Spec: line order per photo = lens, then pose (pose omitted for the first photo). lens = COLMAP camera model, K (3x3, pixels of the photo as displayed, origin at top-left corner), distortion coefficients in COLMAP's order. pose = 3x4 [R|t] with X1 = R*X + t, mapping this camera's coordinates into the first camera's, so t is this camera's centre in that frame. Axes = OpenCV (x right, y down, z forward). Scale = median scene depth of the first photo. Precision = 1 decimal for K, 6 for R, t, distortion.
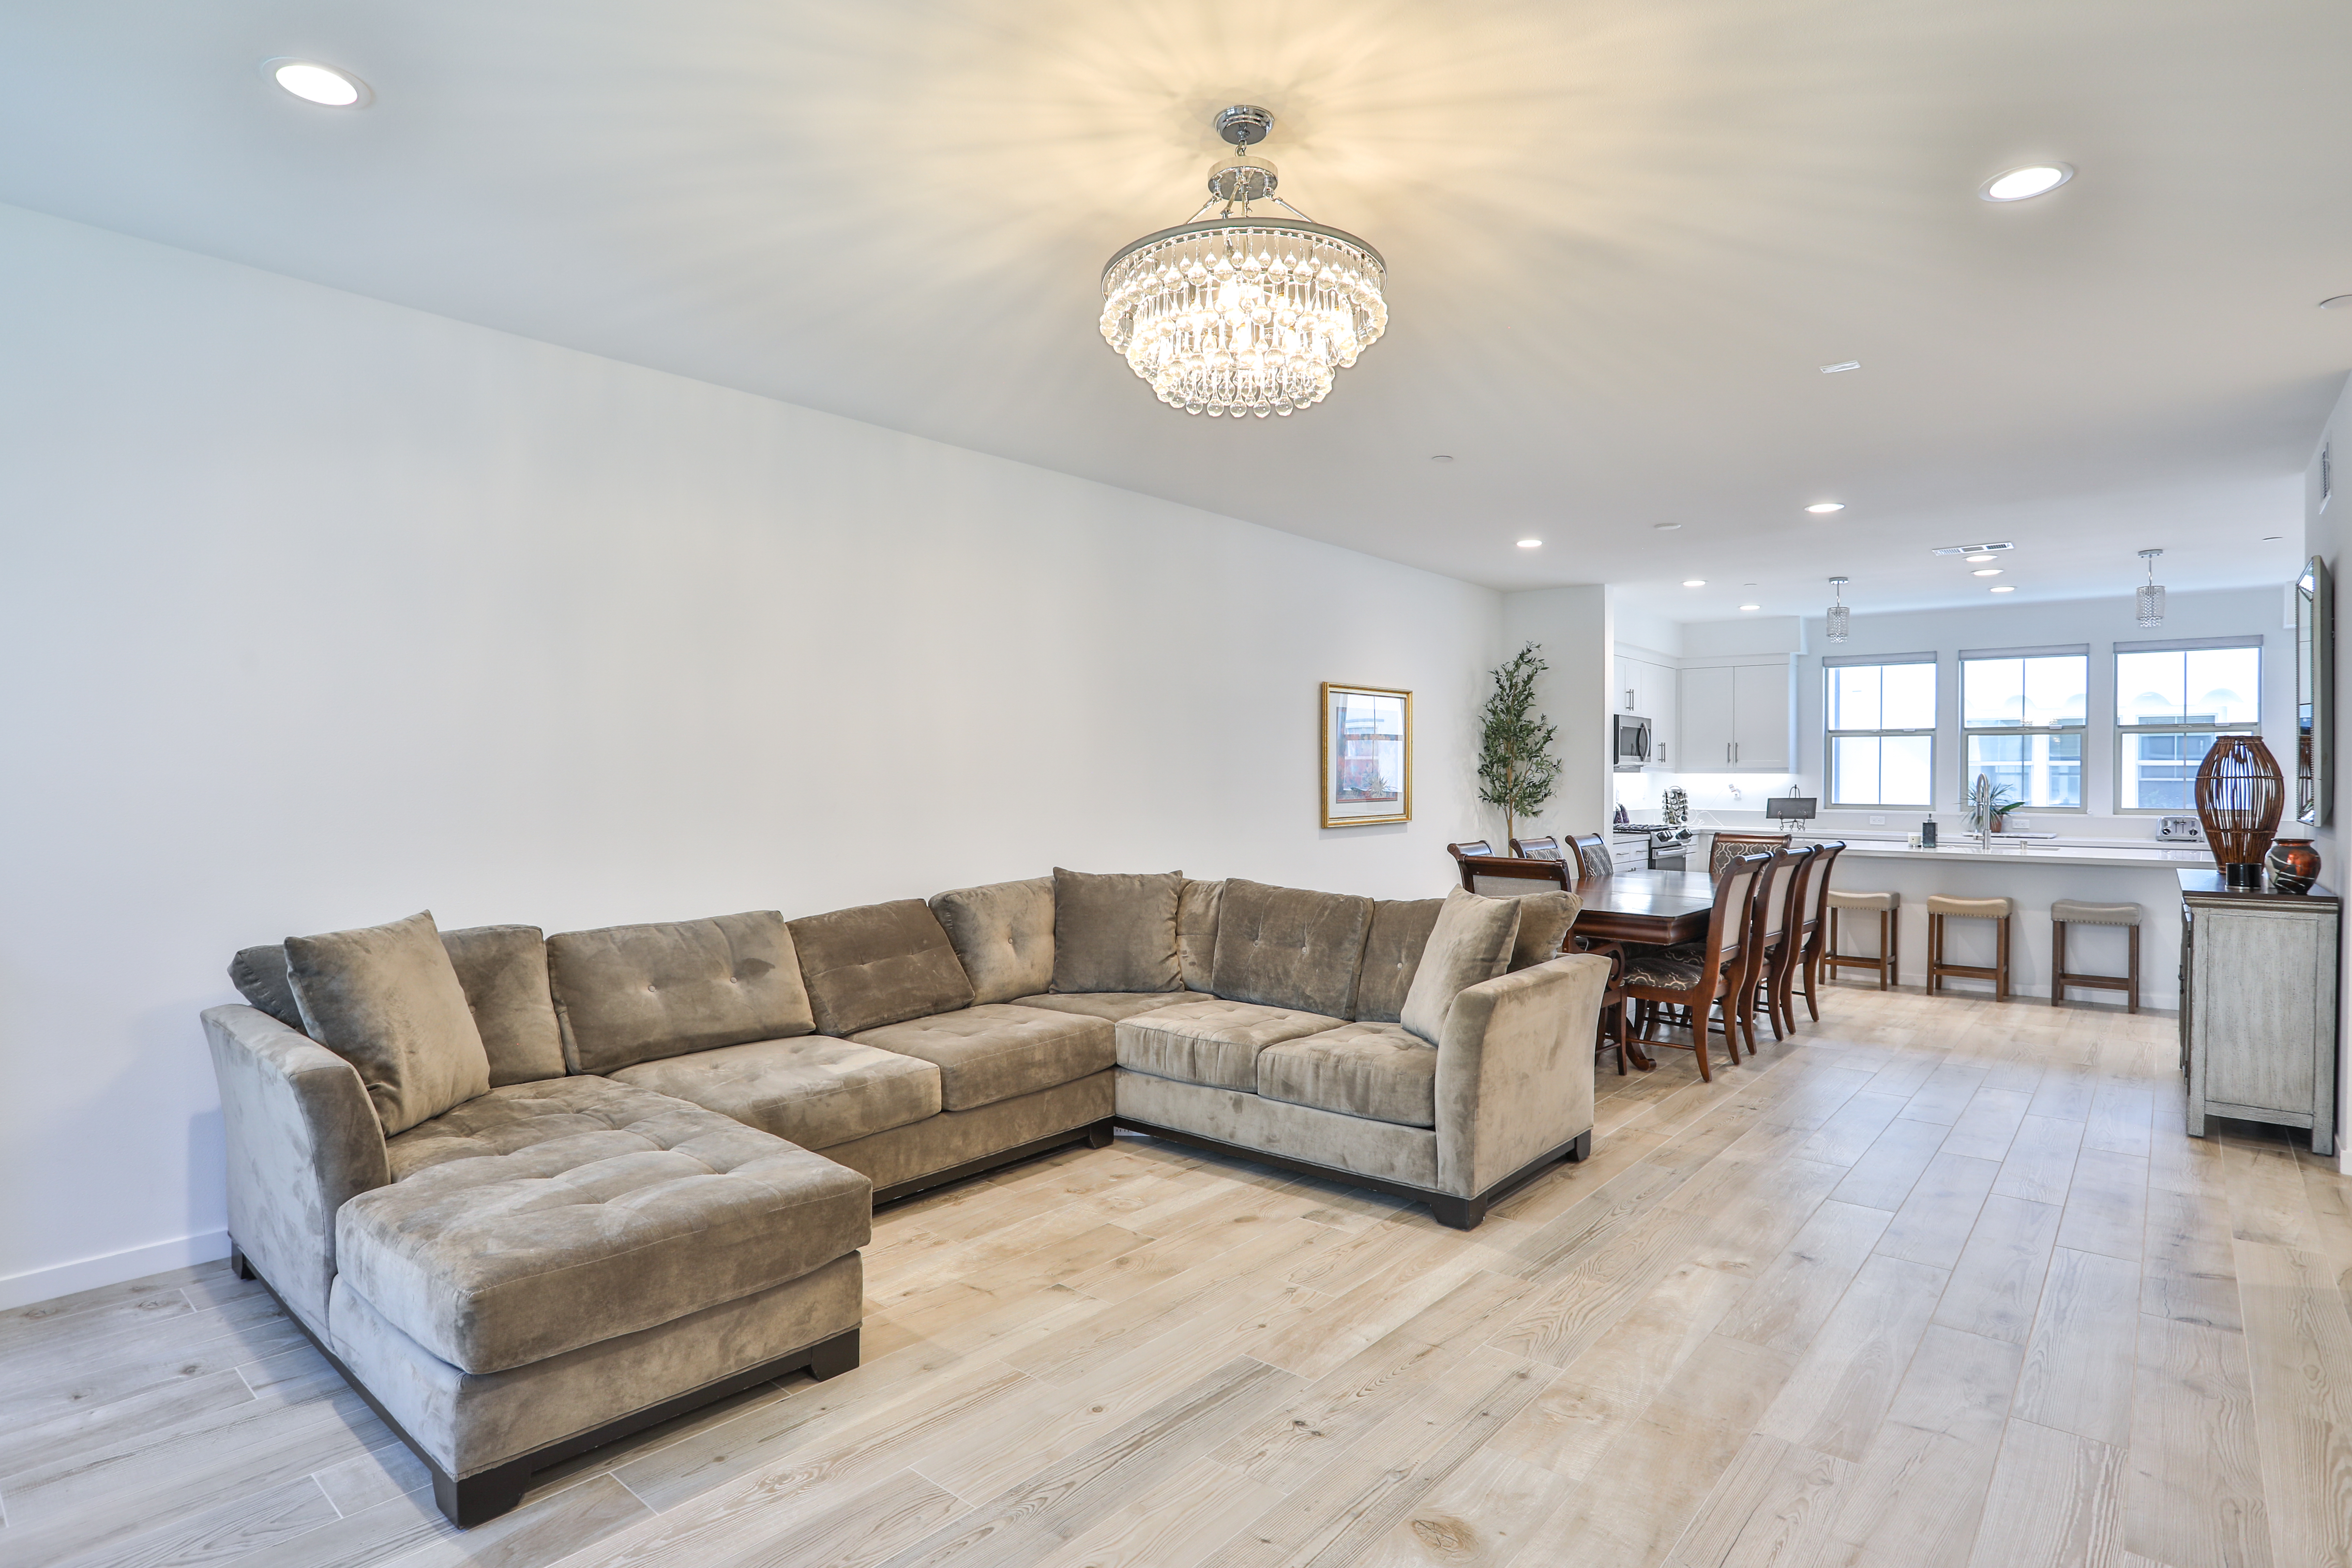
lens RADIAL K [[1213.6, 0, 1156.0], [0, 1213.6, 785.9], [0, 0, 1]] dist [-0.077481, 0.034909]
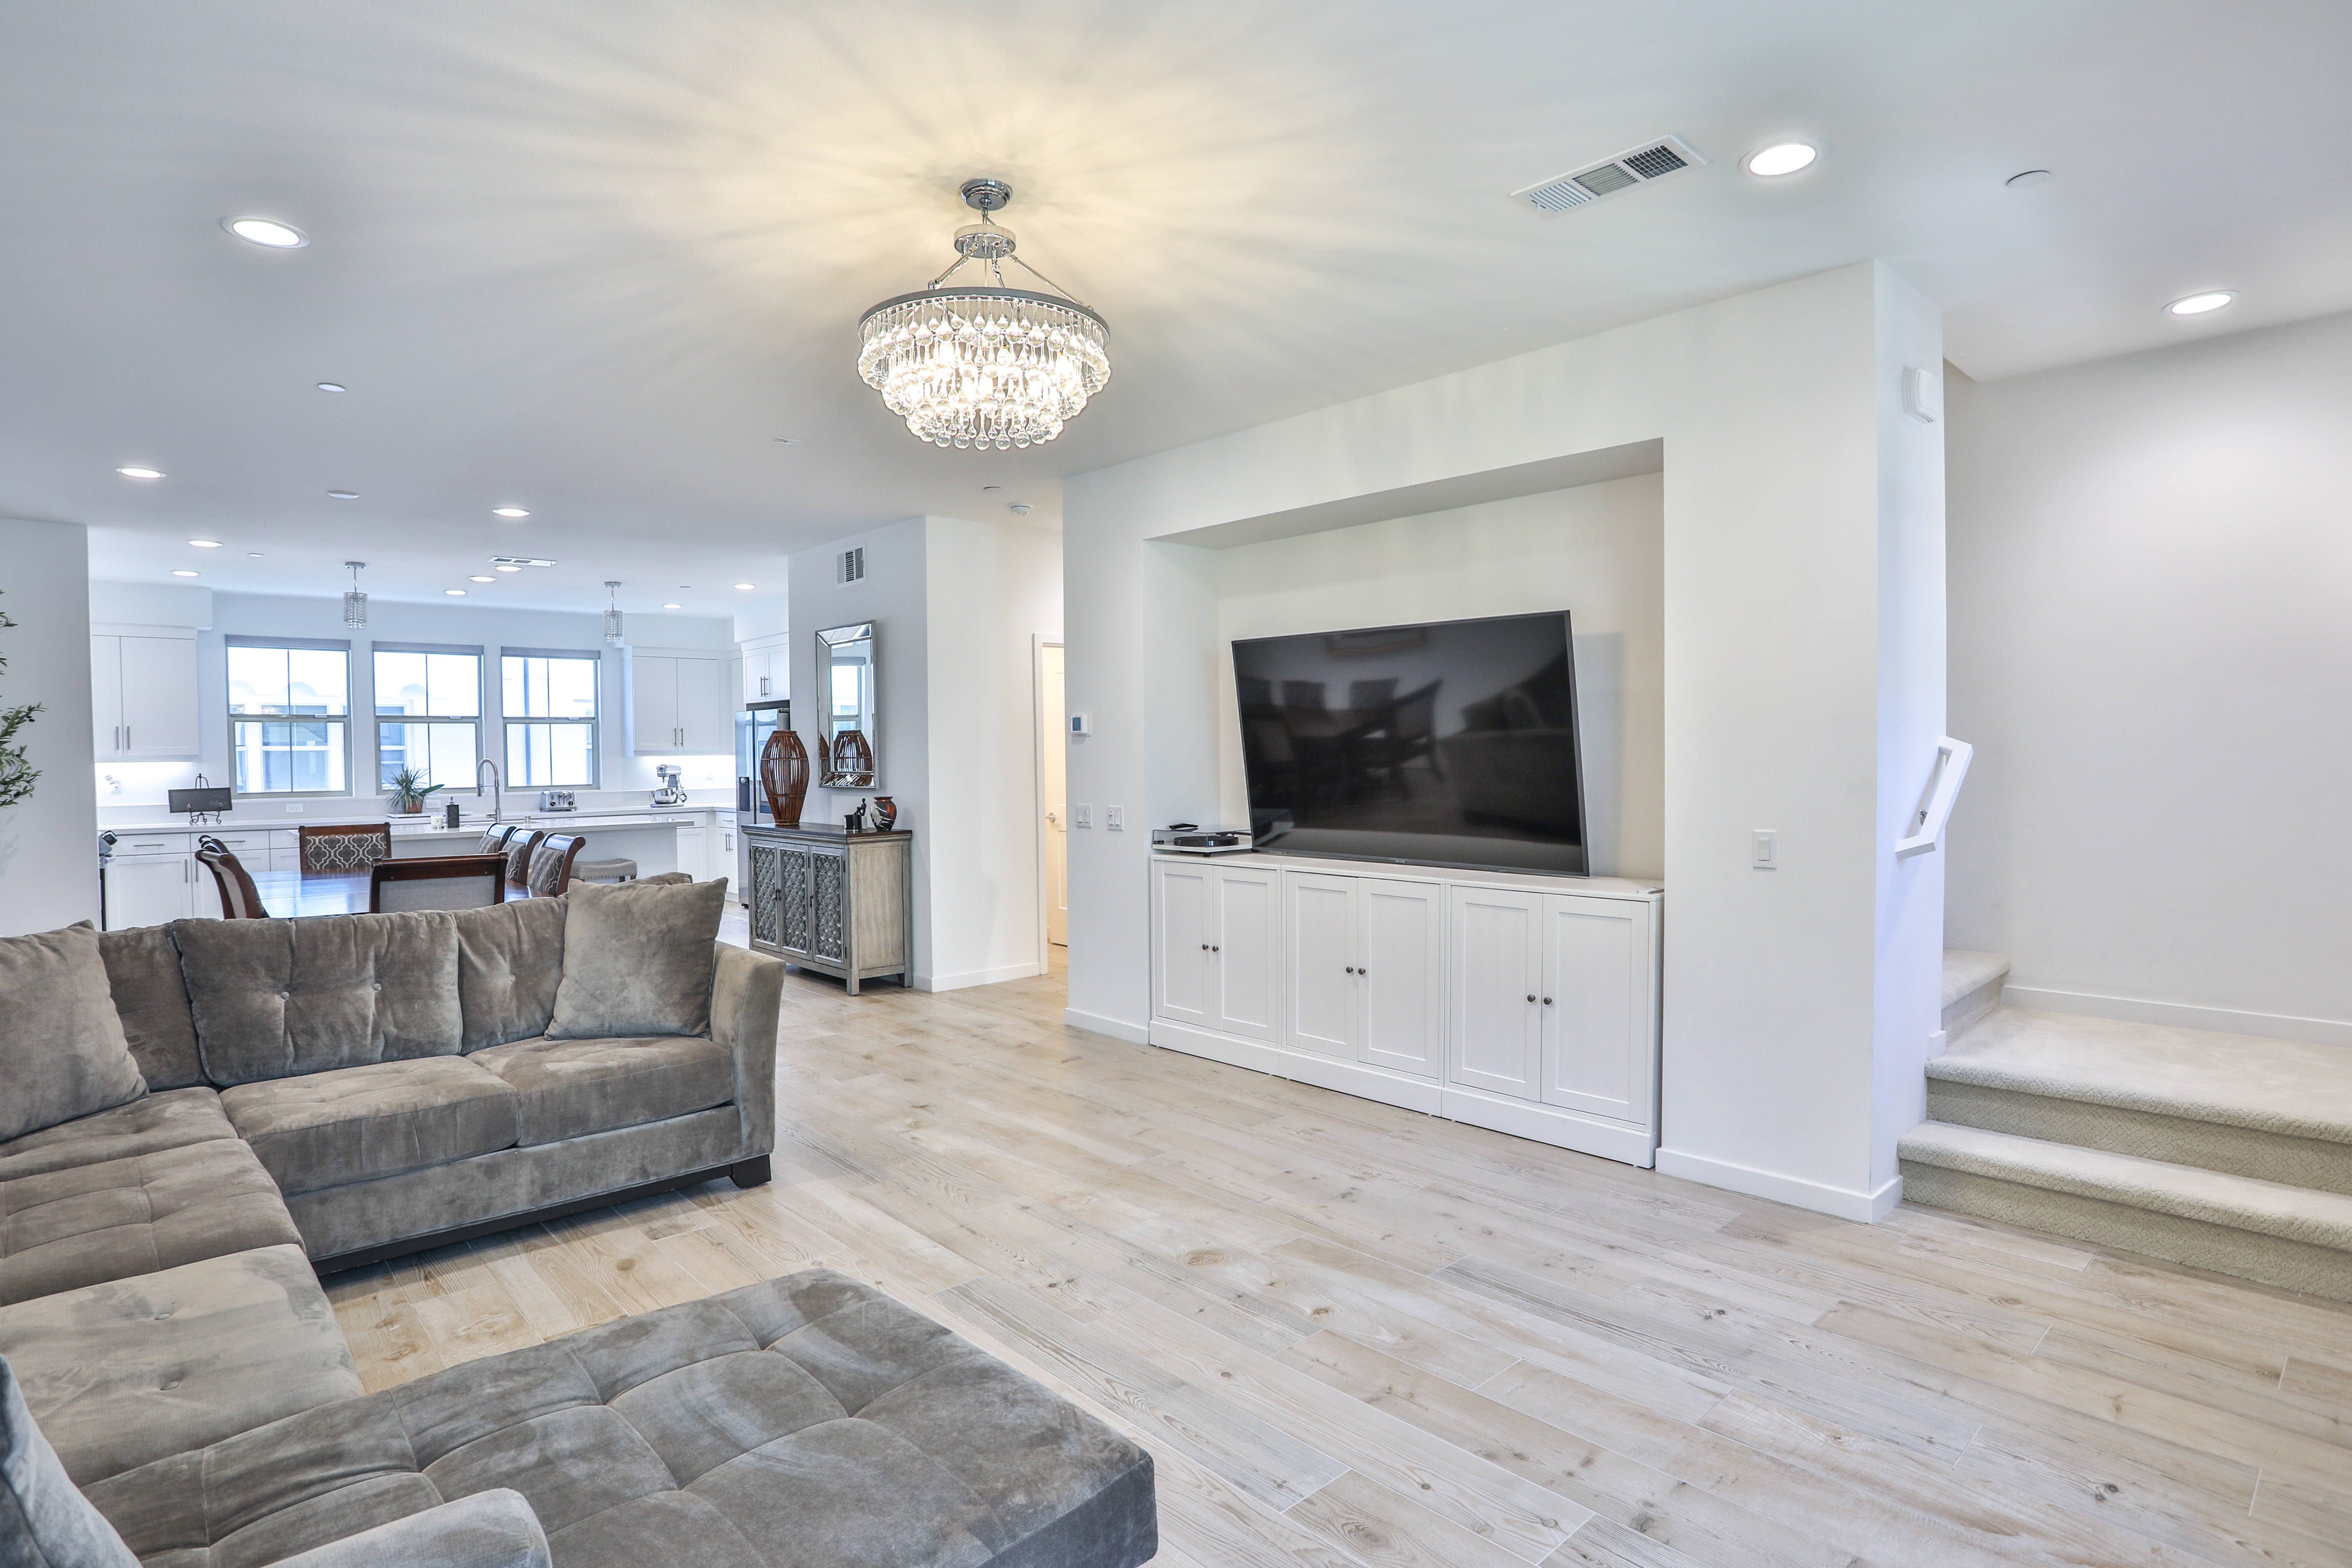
lens RADIAL K [[1213.6, 0, 1156.0], [0, 1213.6, 785.9], [0, 0, 1]] dist [-0.077481, 0.034909]
pose [[0.121891, -0.031813, 0.992033, -0.368373], [0.018618, 0.999384, 0.029761, -0.007100], [-0.992369, 0.014842, 0.122409, 0.246858]]
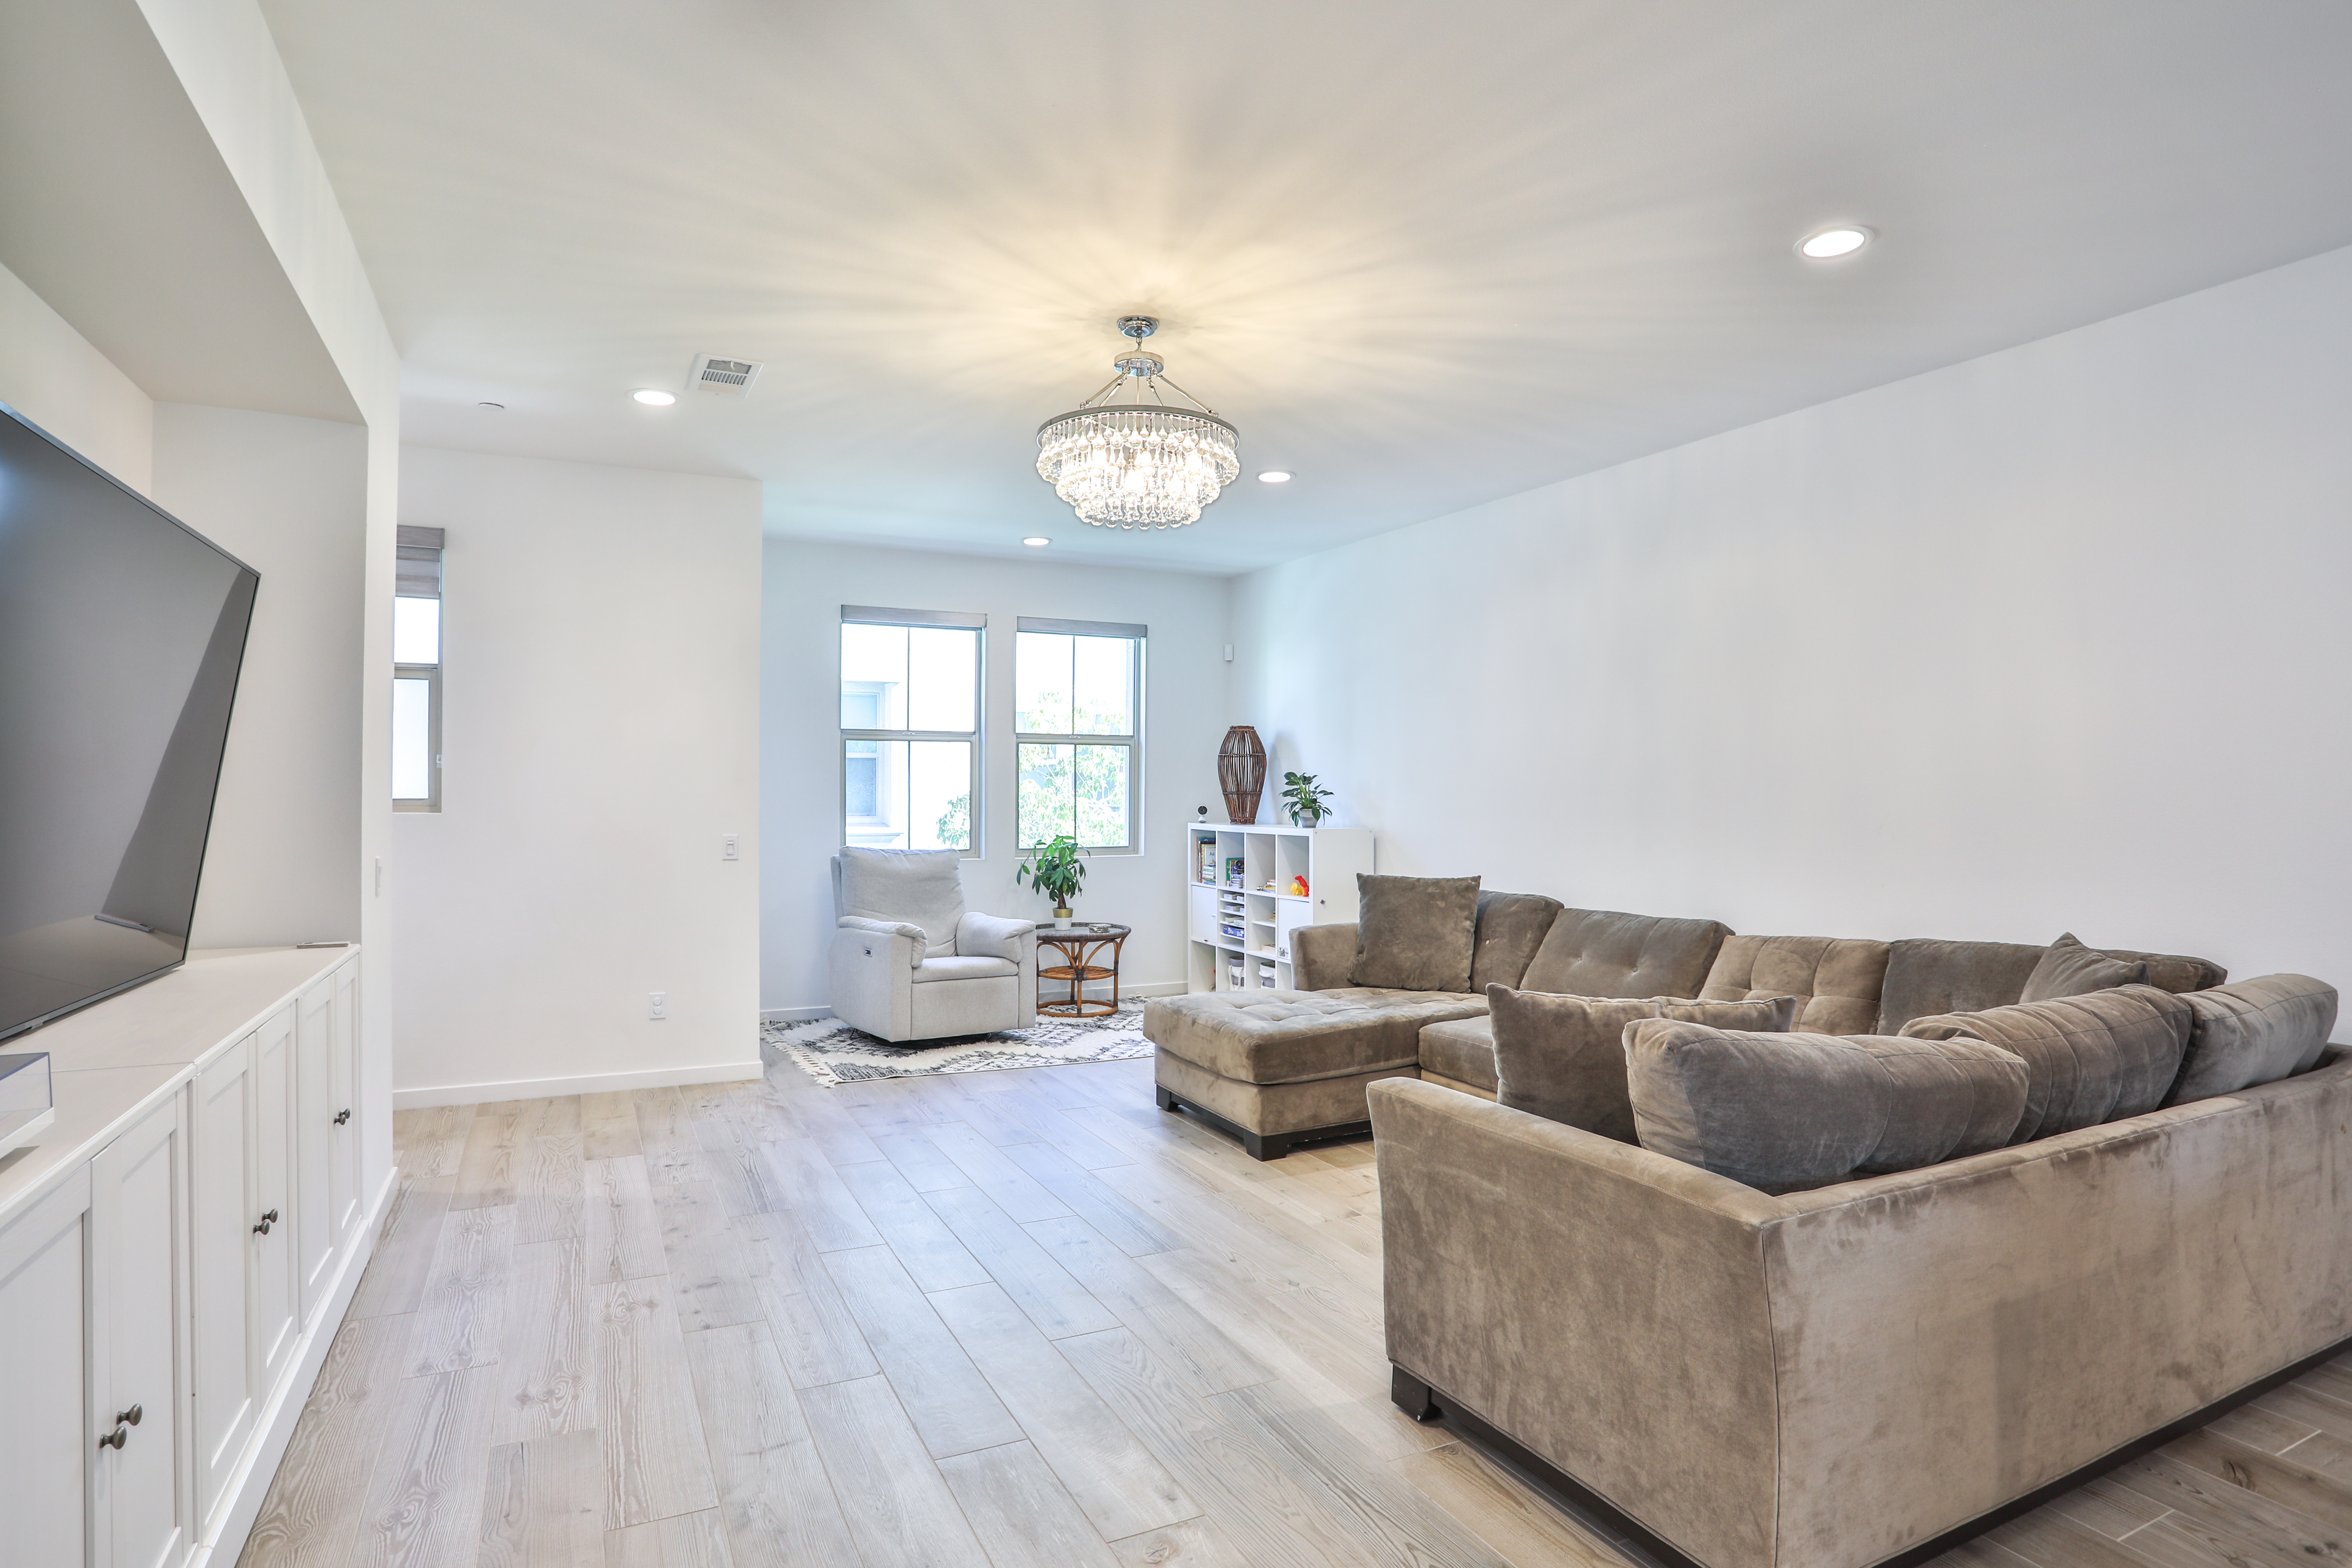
lens RADIAL K [[1213.6, 0, 1156.0], [0, 1213.6, 785.9], [0, 0, 1]] dist [-0.077481, 0.034909]
pose [[-0.392099, -0.010875, -0.919859, 0.478467], [-0.013120, 0.999895, -0.006229, -0.000524], [0.919829, 0.009626, -0.392201, 0.552846]]
